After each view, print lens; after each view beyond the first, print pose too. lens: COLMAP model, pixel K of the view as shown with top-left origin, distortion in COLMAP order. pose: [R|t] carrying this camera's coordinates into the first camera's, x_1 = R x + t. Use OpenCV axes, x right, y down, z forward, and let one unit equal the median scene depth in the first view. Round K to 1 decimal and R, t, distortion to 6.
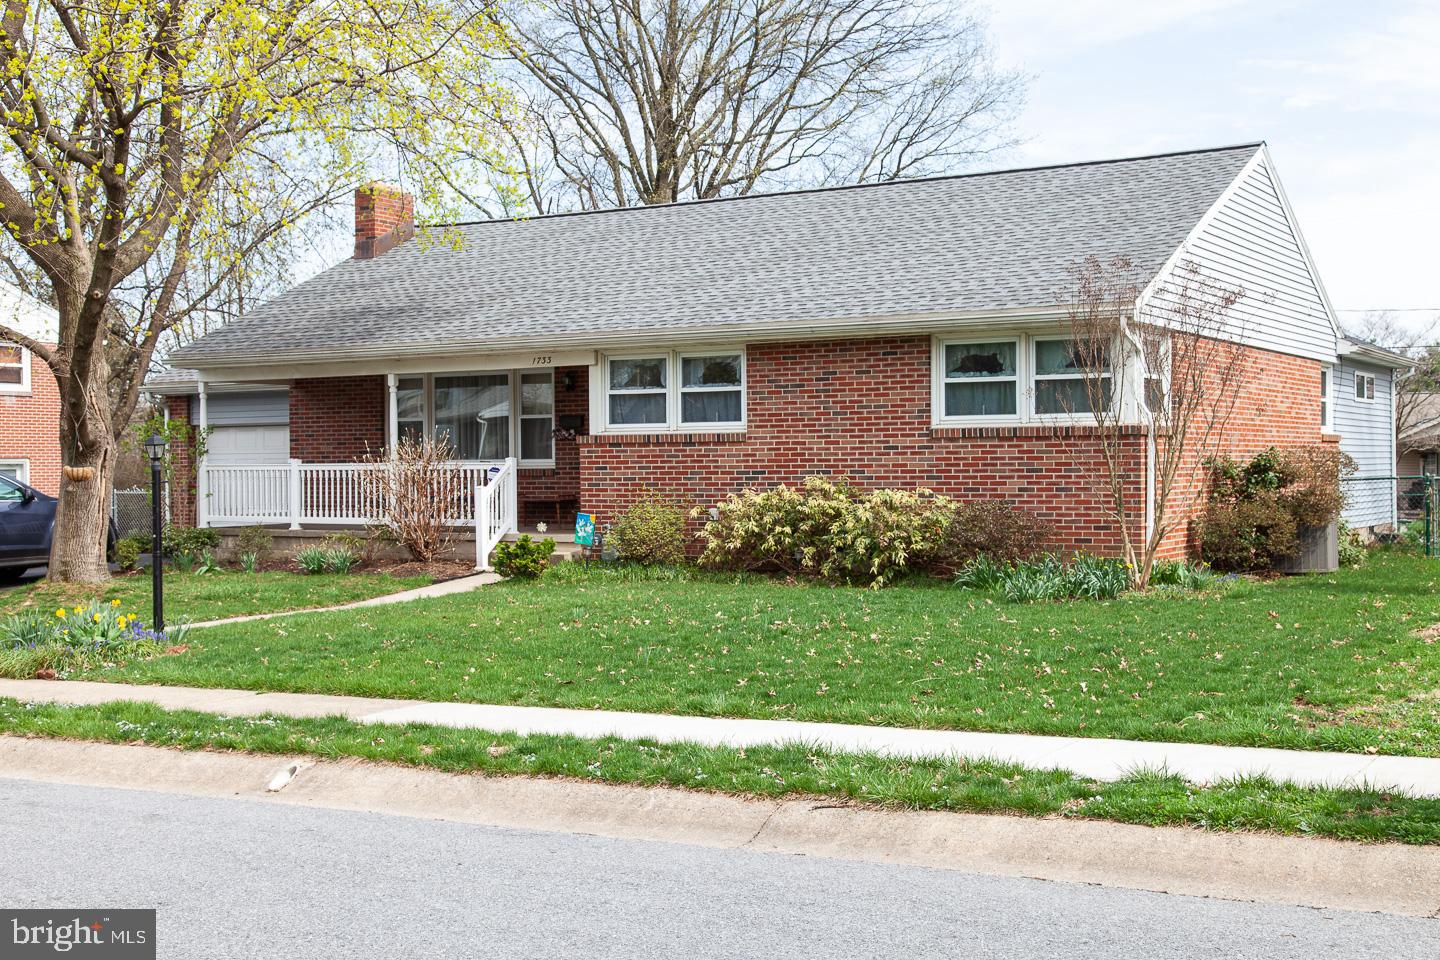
lens RADIAL K [[1807.8, 0, 721.6], [0, 1807.8, 475.1], [0, 0, 1]] dist [0.026174, 0.000000]
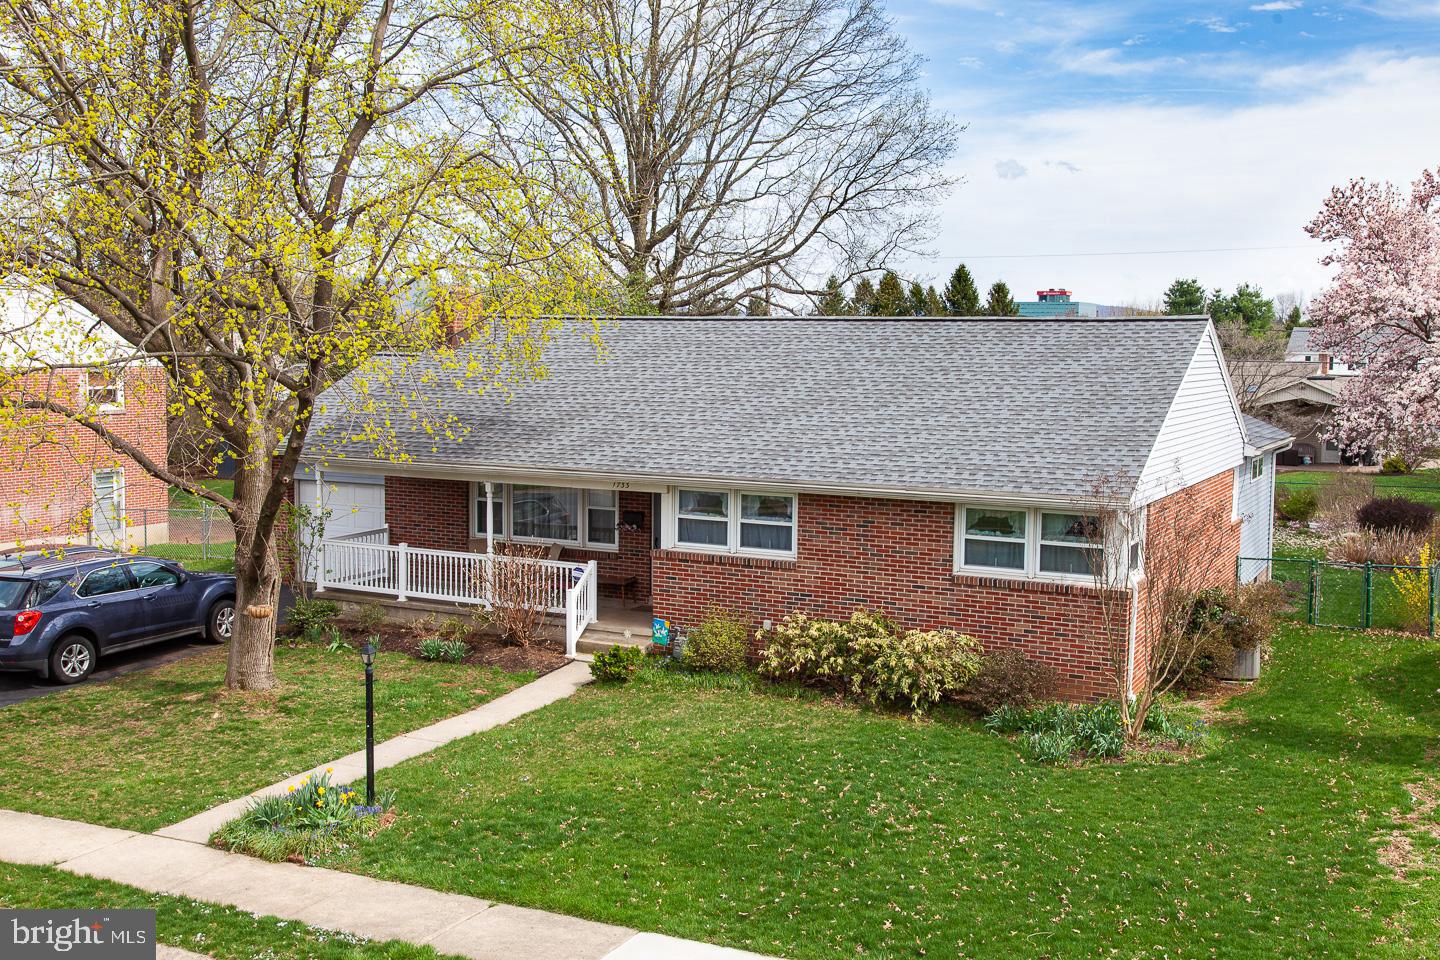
lens RADIAL K [[1529.8, 0, 721.2], [0, 1529.8, 483.1], [0, 0, 1]] dist [0.036700, 0.000000]
pose [[0.997850, 0.013039, 0.064228, -0.102336], [-0.018850, 0.995698, 0.090722, -0.166187], [-0.062768, -0.091737, 0.993803, -0.027847]]
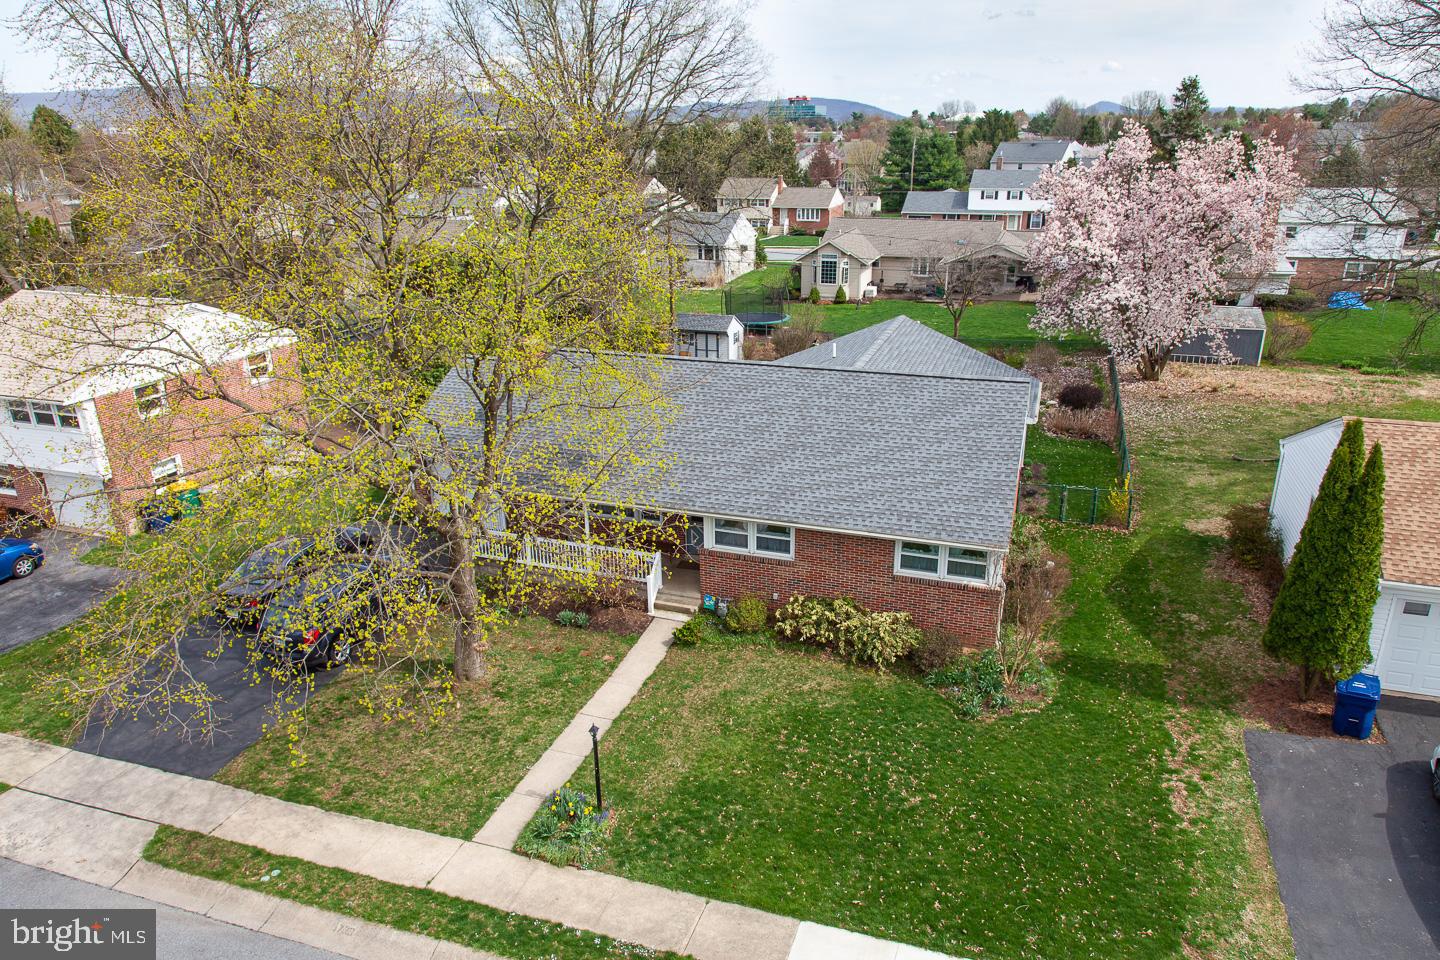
lens RADIAL K [[970.6, 0, 719.5], [0, 970.6, 483.8], [0, 0, 1]] dist [0.011787, 0.000273]
pose [[0.978611, -0.076507, 0.190962, -0.261014], [0.005357, 0.937435, 0.348119, -0.470412], [-0.205648, -0.339650, 0.917794, 0.049795]]
